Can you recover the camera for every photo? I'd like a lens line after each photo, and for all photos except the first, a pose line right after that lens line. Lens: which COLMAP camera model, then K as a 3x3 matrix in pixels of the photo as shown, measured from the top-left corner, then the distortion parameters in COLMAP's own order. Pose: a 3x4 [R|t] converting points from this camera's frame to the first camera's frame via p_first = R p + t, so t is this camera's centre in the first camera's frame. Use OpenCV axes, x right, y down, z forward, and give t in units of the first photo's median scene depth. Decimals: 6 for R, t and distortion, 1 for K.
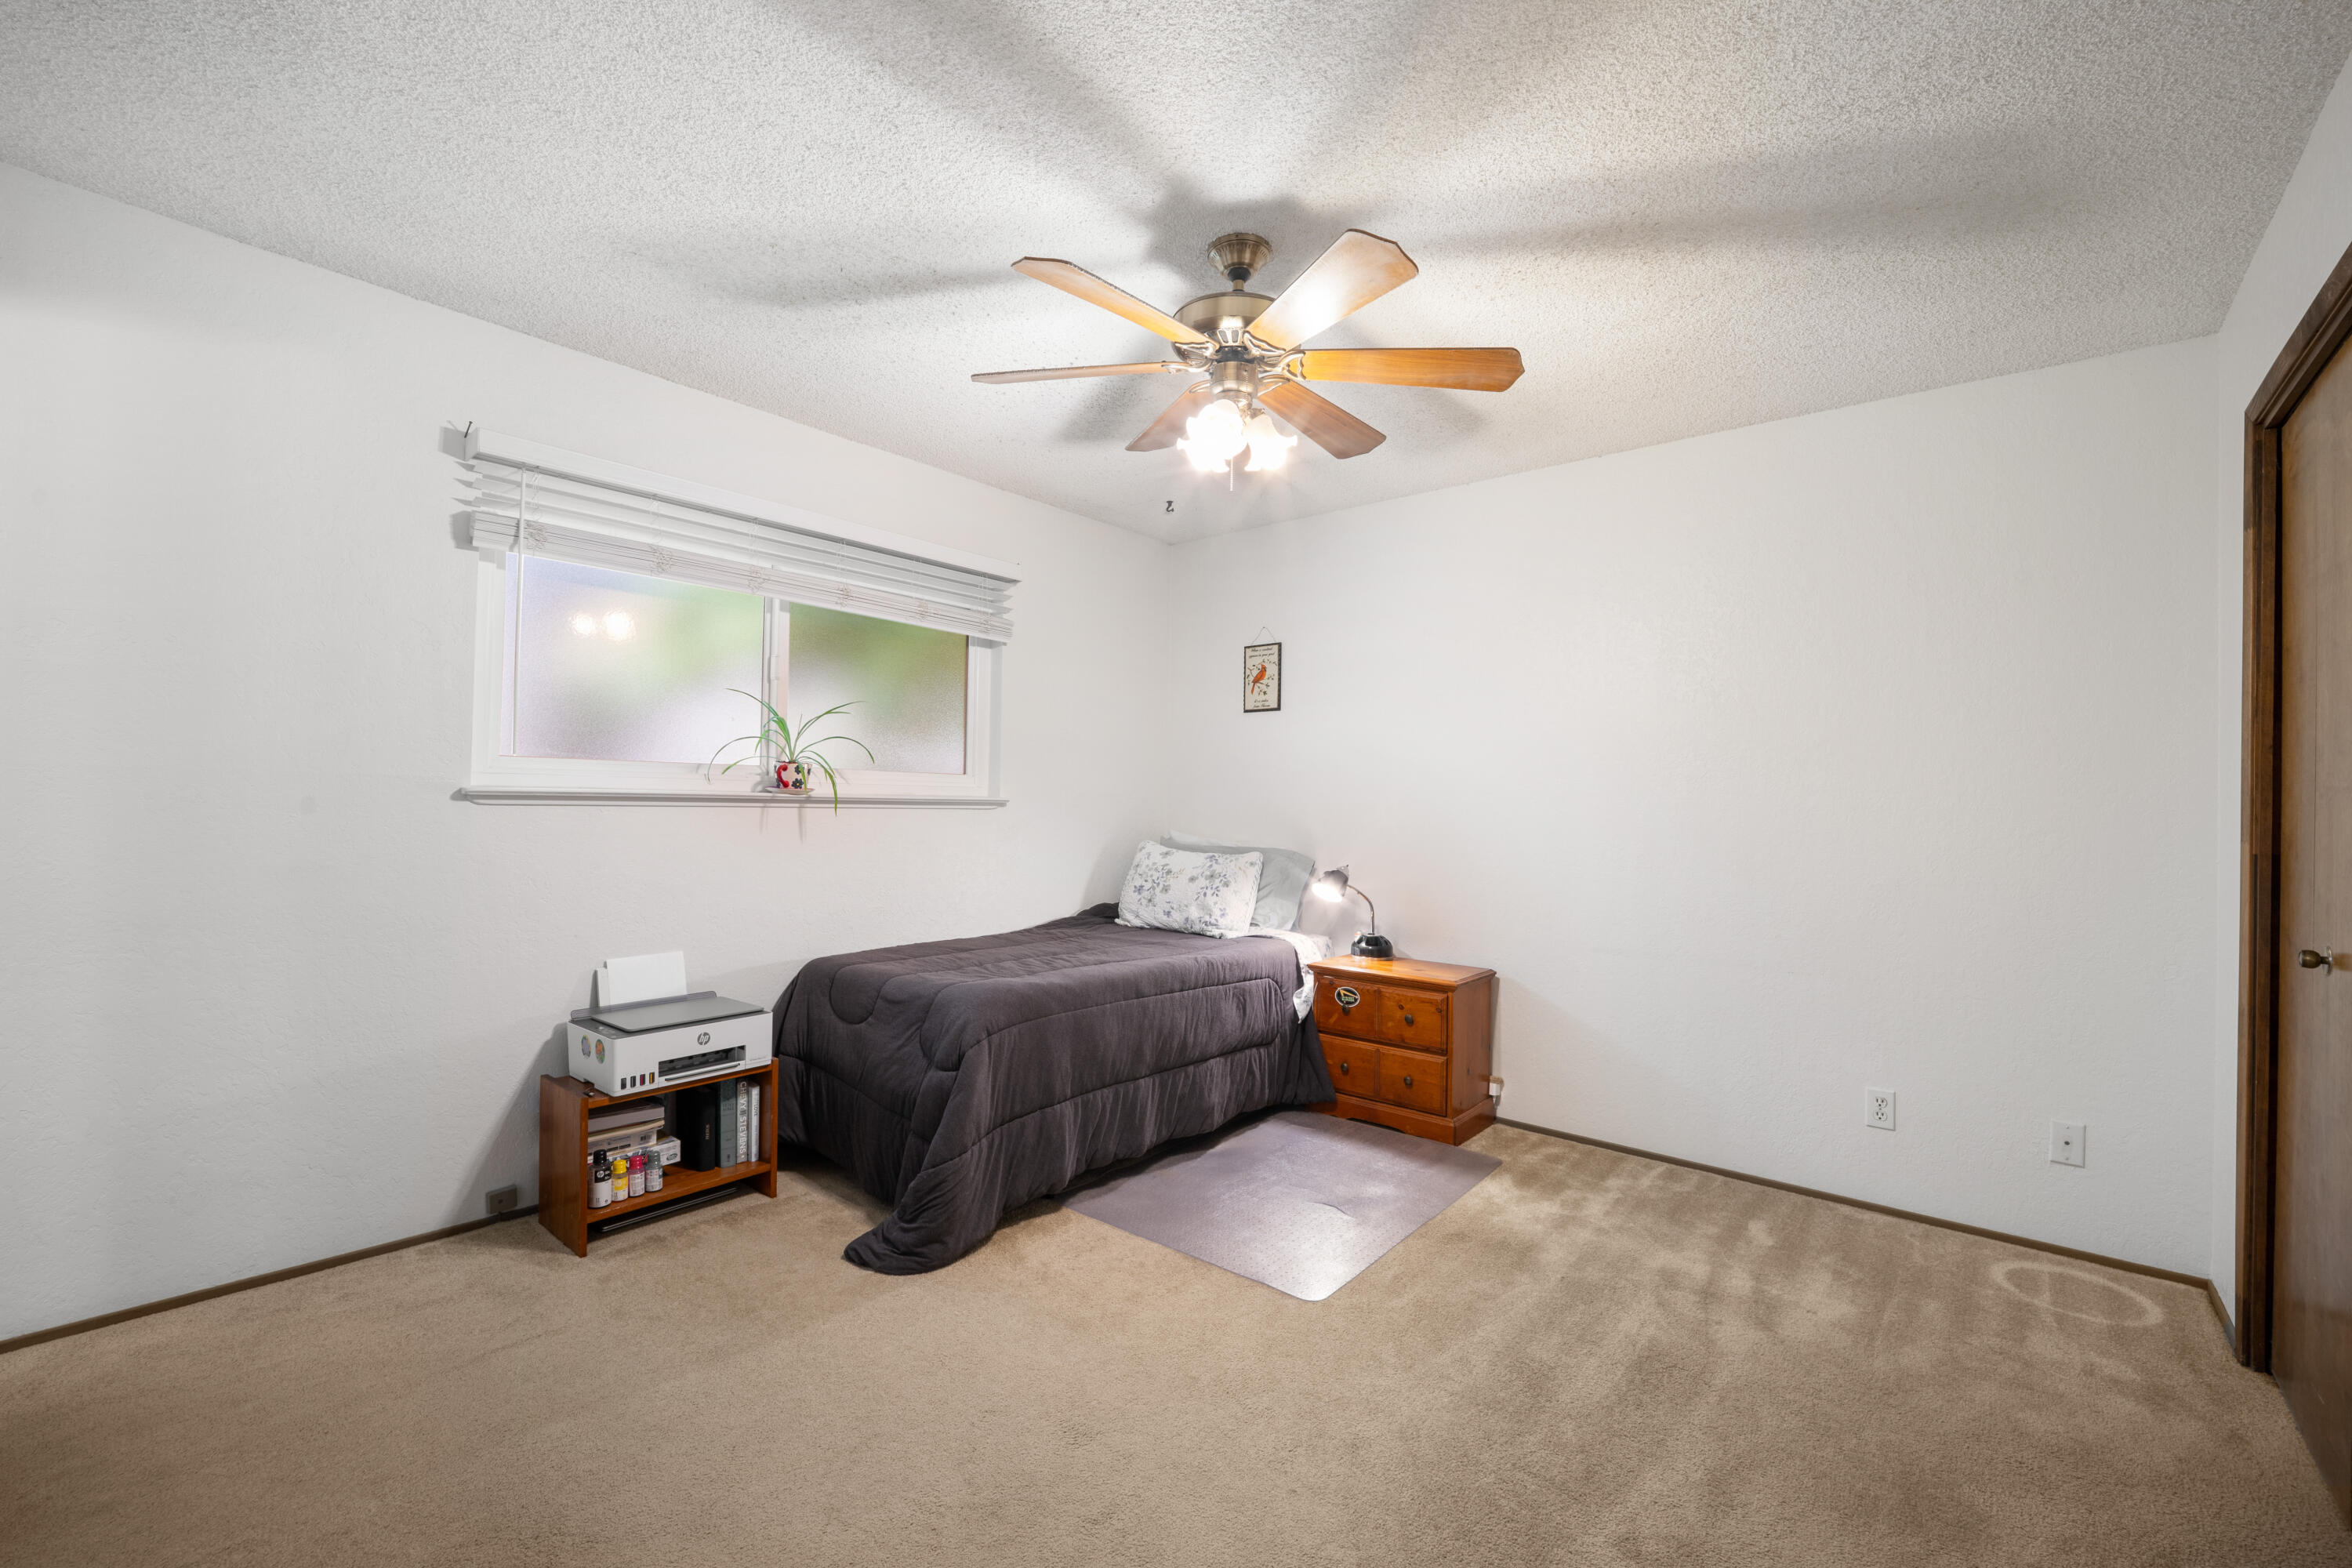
lens RADIAL K [[982.4, 0, 1183.1], [0, 982.4, 785.0], [0, 0, 1]] dist [0.002273, -0.000021]
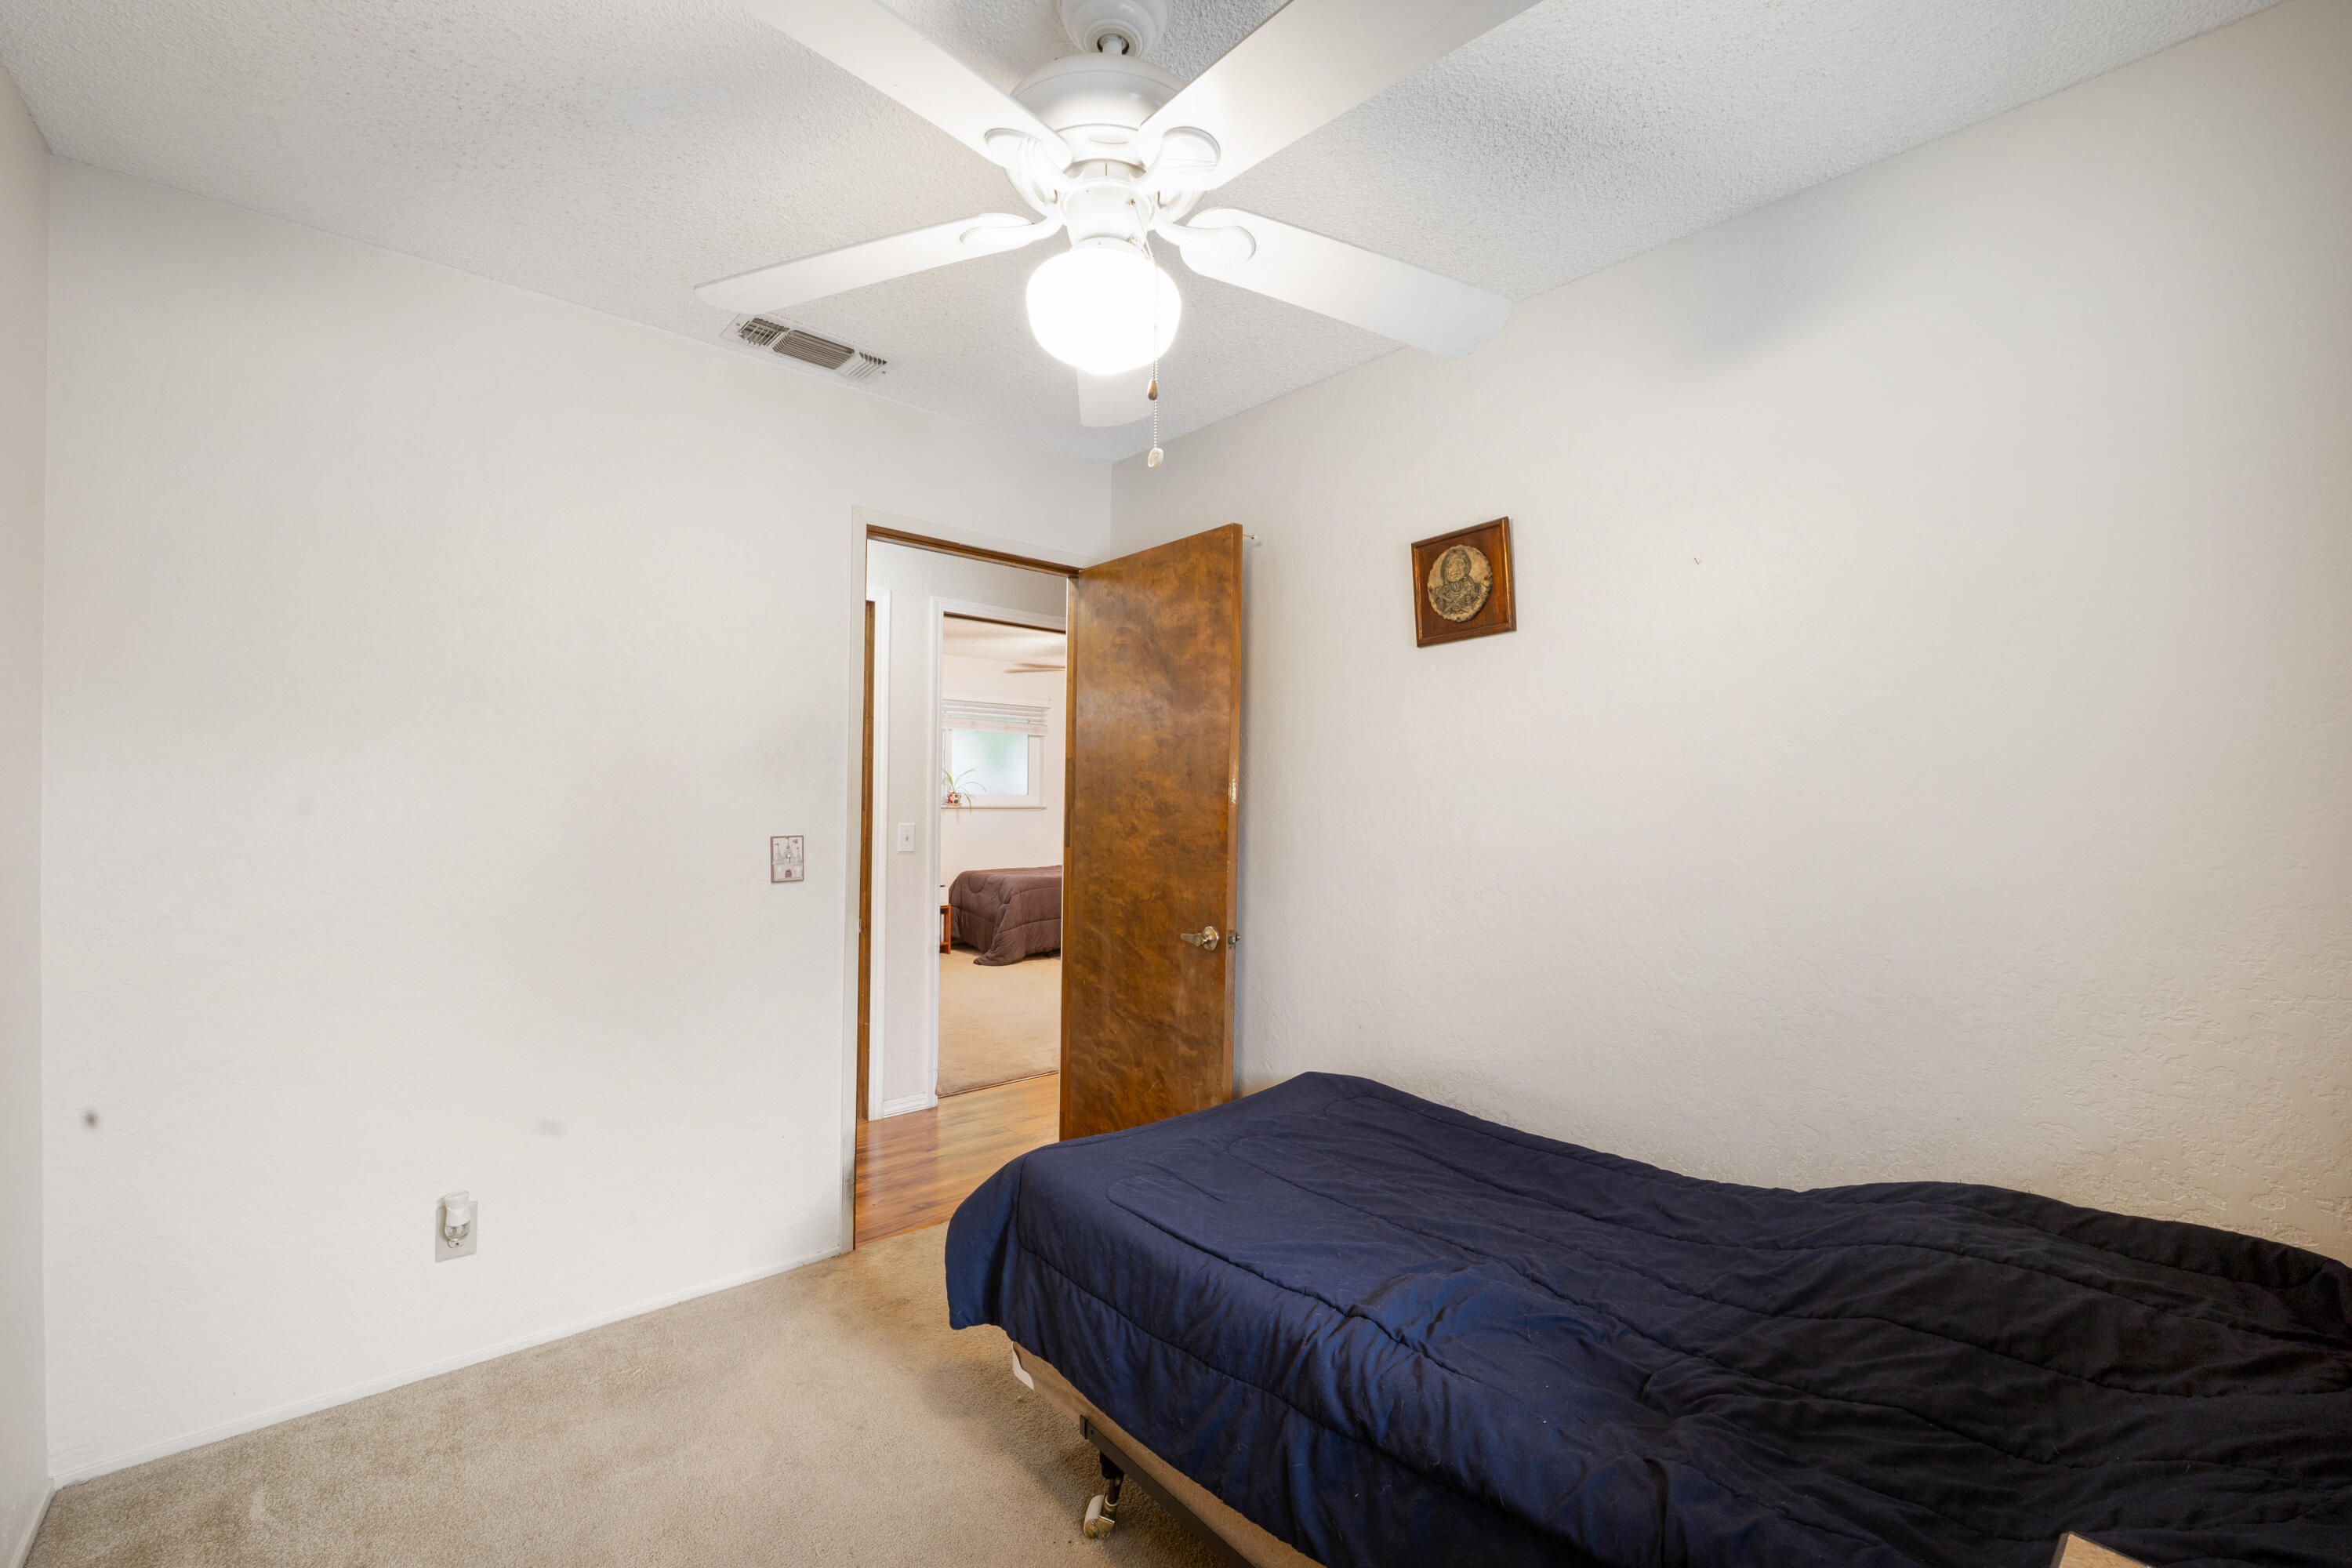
lens RADIAL K [[982.4, 0, 1168.4], [0, 982.4, 790.3], [0, 0, 1]] dist [0.002273, -0.000021]
pose [[0.984689, -0.006212, -0.174208, 0.602865], [0.009355, 0.999808, 0.017229, -0.070823], [0.174067, -0.018595, 0.984558, -1.434105]]
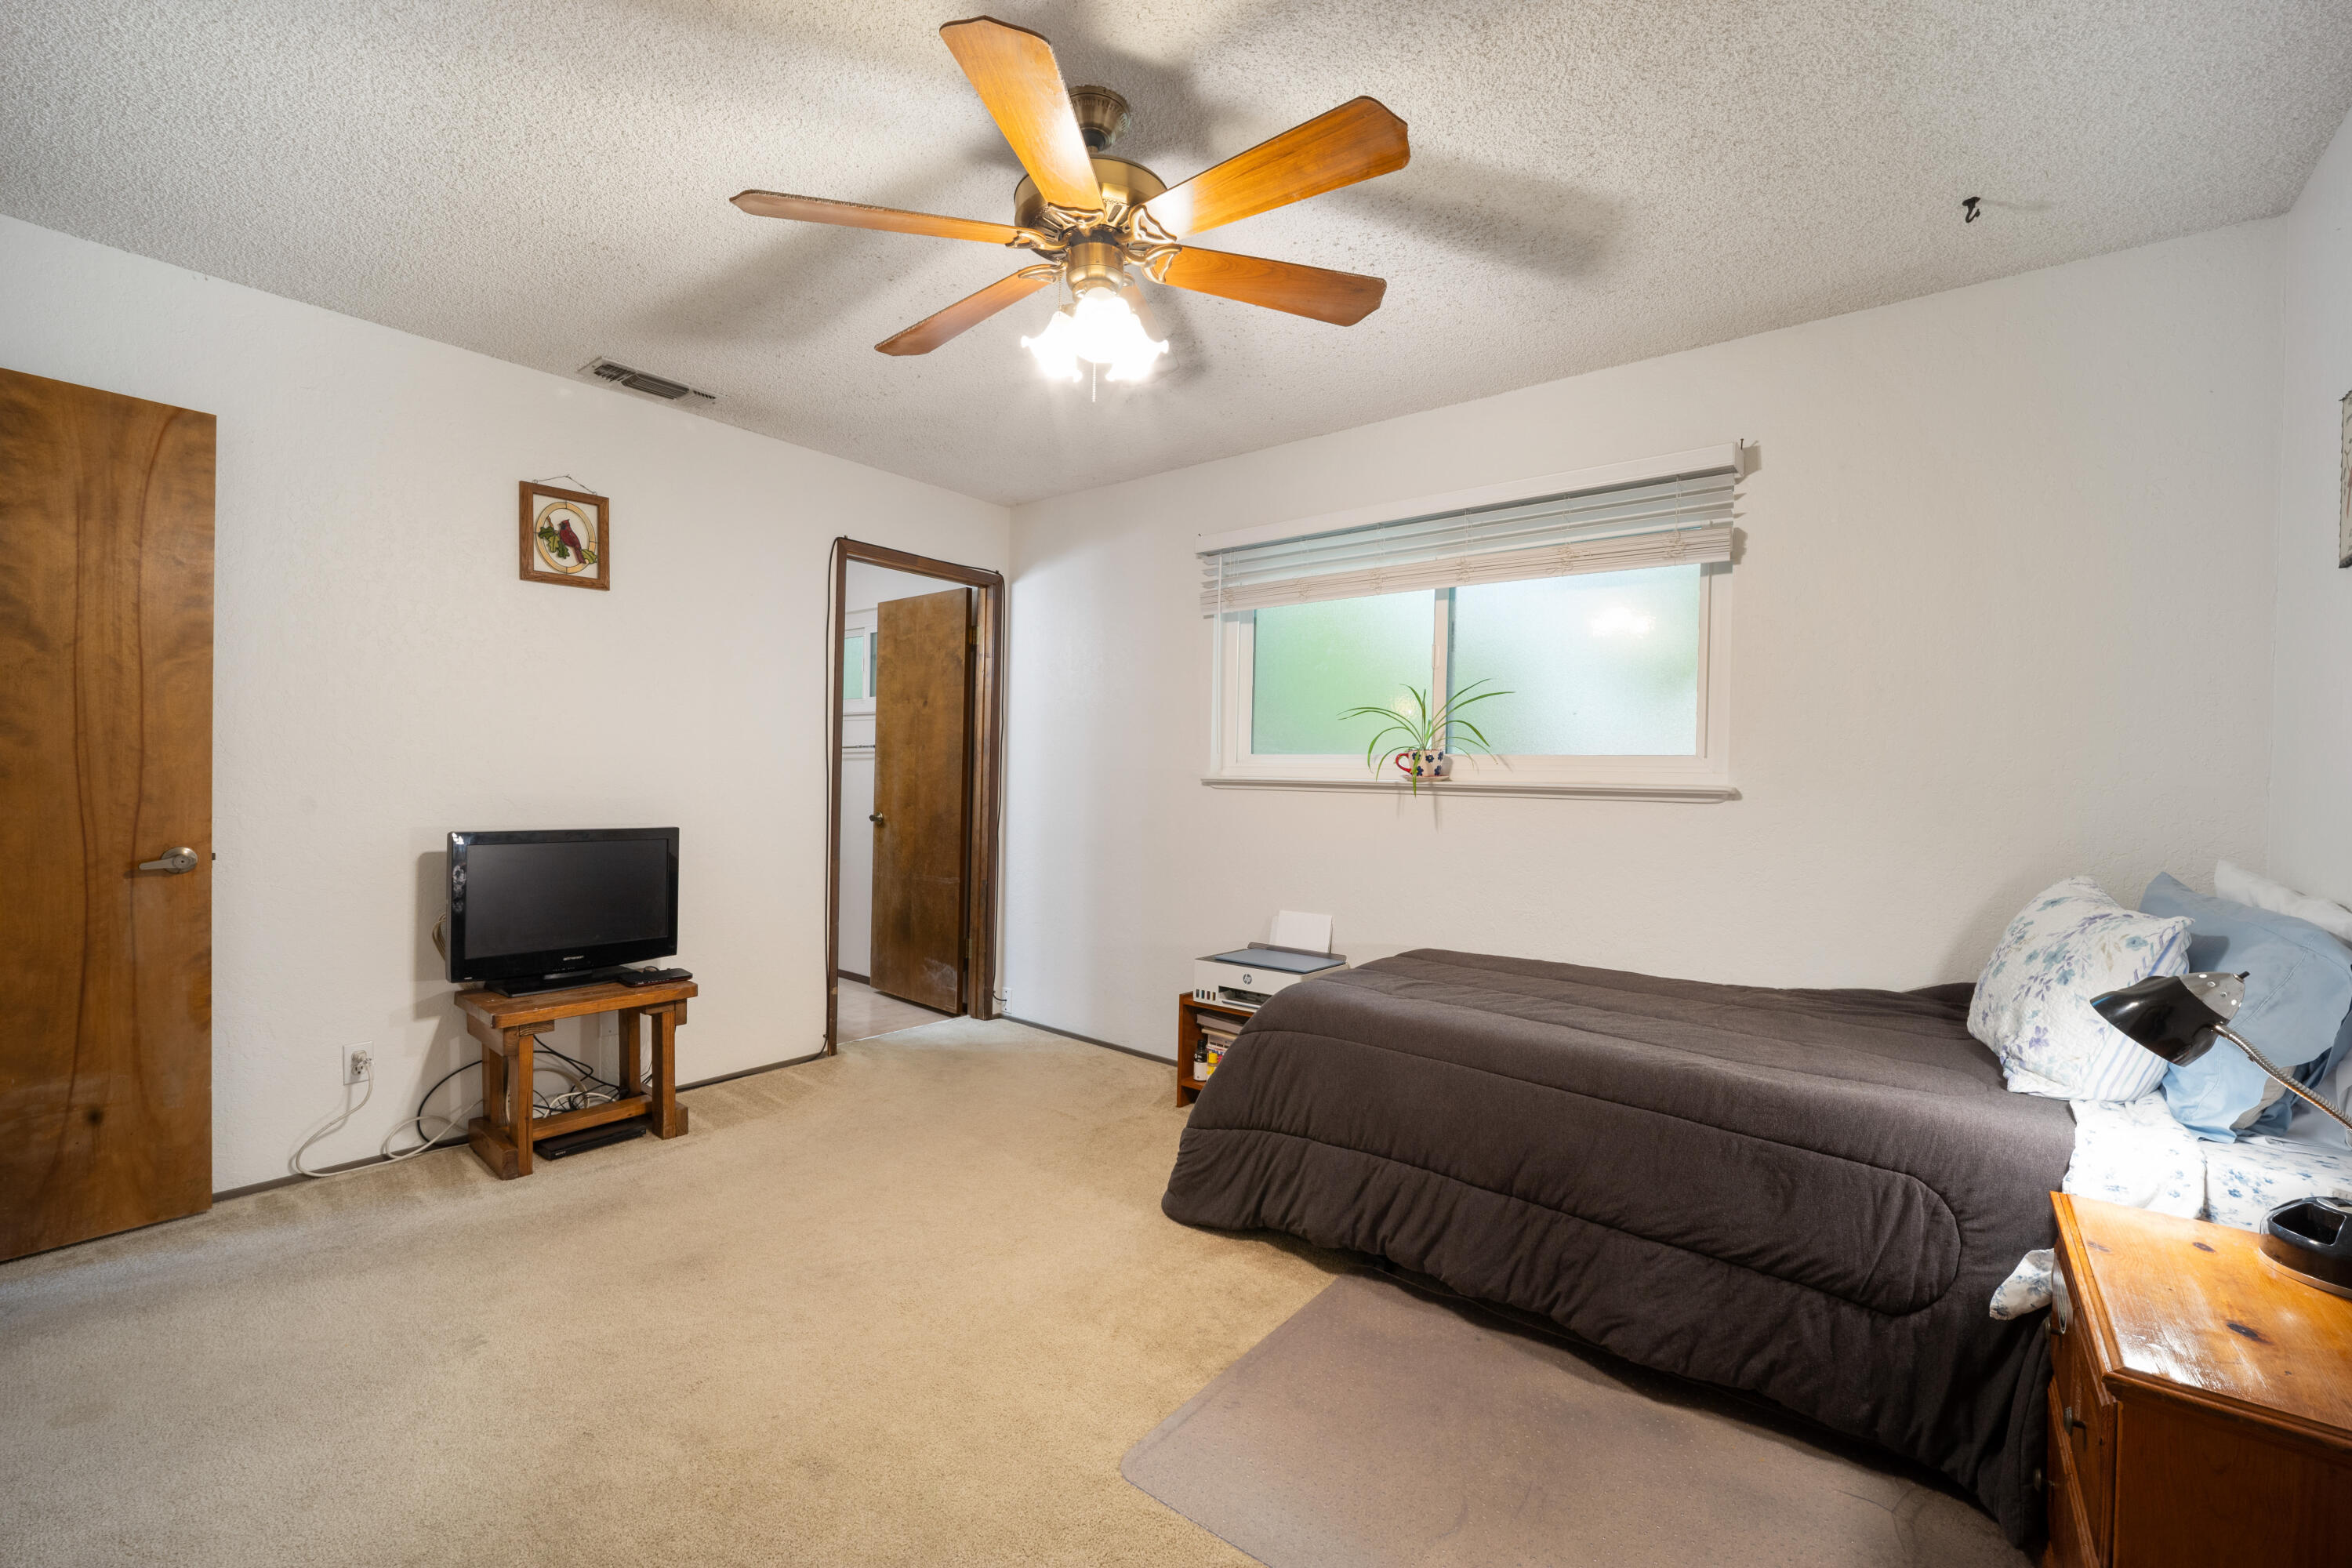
lens RADIAL K [[982.4, 0, 1167.3], [0, 982.4, 788.5], [0, 0, 1]] dist [0.002273, -0.000021]
pose [[0.007123, -0.006547, -0.999953, 0.628630], [-0.004217, 0.999969, -0.006577, 0.025086], [0.999966, 0.004264, 0.007096, 0.757323]]
